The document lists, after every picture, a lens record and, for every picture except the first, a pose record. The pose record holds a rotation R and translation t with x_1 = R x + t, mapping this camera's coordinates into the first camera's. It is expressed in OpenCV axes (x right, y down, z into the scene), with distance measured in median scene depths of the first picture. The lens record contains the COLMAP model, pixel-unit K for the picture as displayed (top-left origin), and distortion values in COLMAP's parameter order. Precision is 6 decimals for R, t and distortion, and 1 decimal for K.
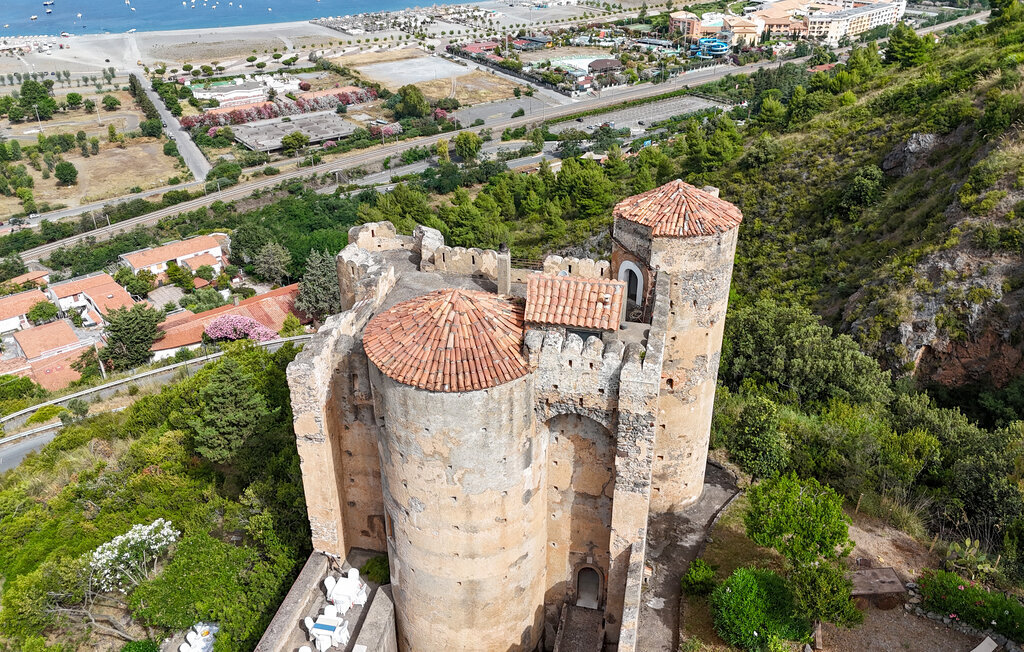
lens RADIAL K [[852.5, 0, 510.1], [0, 852.5, 319.1], [0, 0, 1]] dist [0.048478, -0.033097]
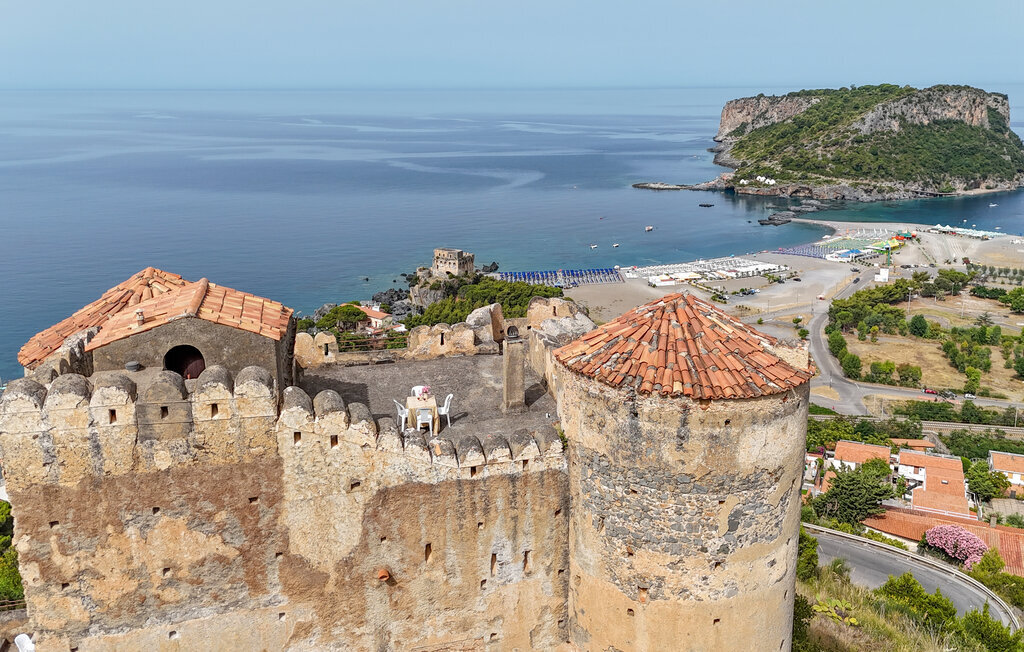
lens RADIAL K [[852.5, 0, 532.4], [0, 852.5, 270.1], [0, 0, 1]] dist [0.048478, -0.033097]
pose [[0.437595, 0.175527, -0.881873, 0.058899], [-0.418277, 0.907923, -0.026842, -0.011812], [0.795961, 0.380613, 0.470722, 0.066283]]
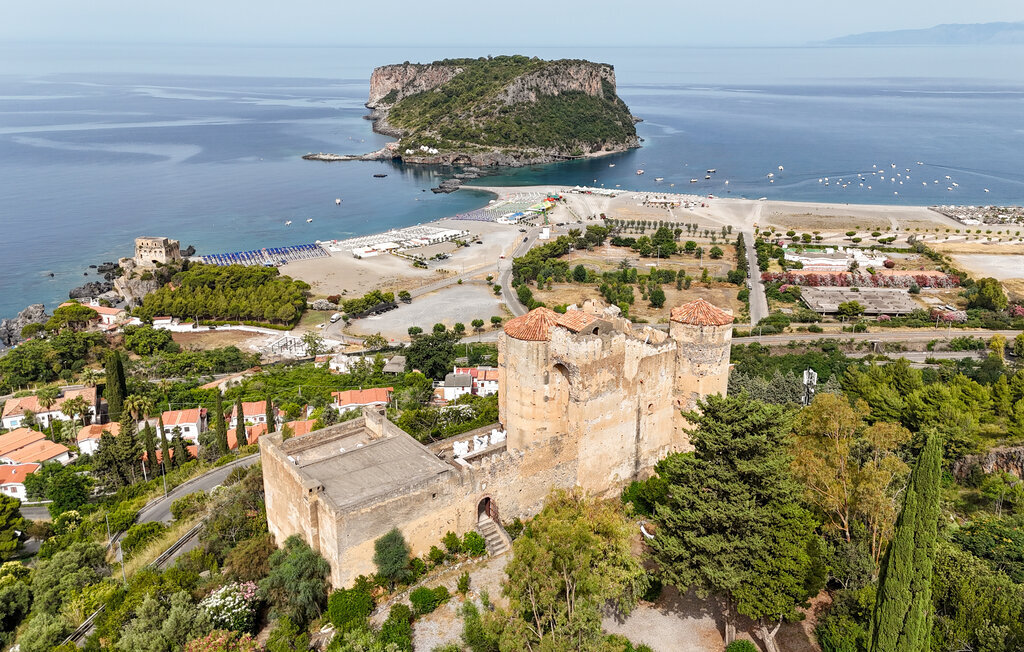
lens RADIAL K [[852.5, 0, 518.4], [0, 852.5, 303.1], [0, 0, 1]] dist [0.048478, -0.033097]
pose [[0.752715, 0.185777, -0.631591, 0.108562], [-0.311445, 0.945702, -0.093002, 0.015469], [0.580020, 0.266709, 0.769704, -0.072158]]
